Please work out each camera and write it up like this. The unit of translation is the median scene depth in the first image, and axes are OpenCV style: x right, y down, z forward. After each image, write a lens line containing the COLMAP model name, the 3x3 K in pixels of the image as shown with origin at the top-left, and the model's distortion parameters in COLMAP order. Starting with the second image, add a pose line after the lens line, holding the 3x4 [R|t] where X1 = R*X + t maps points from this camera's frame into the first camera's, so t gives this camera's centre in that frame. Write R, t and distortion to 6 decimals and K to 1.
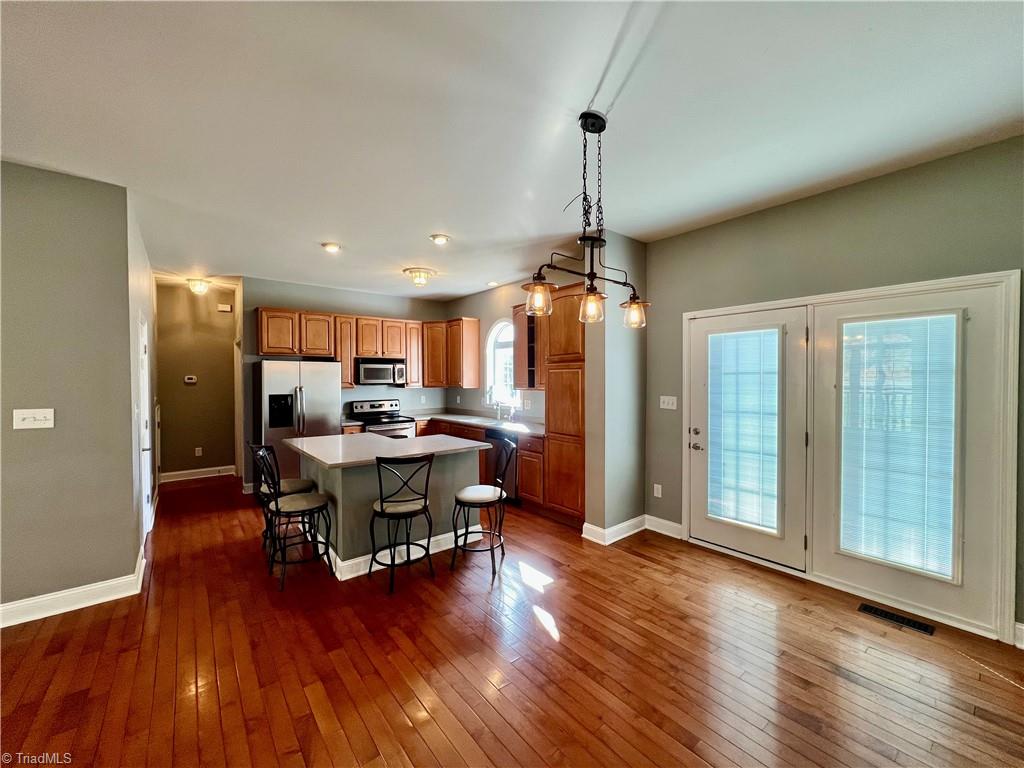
lens RADIAL K [[408.5, 0, 511.9], [0, 408.5, 383.3], [0, 0, 1]] dist [-0.003855, 0.000198]
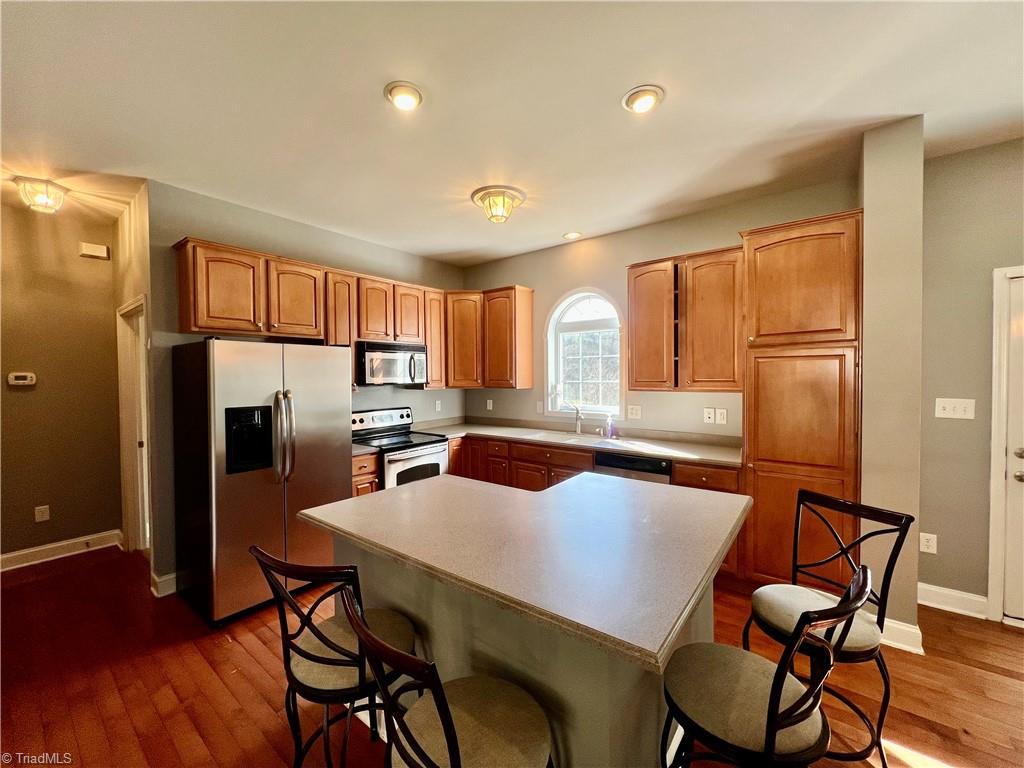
lens RADIAL K [[408.5, 0, 512.8], [0, 408.5, 382.5], [0, 0, 1]] dist [-0.003855, 0.000198]
pose [[0.973867, -0.010095, 0.226894, -0.294487], [0.009001, 0.999942, 0.005858, -0.002823], [-0.226940, -0.003663, 0.973902, 0.349288]]
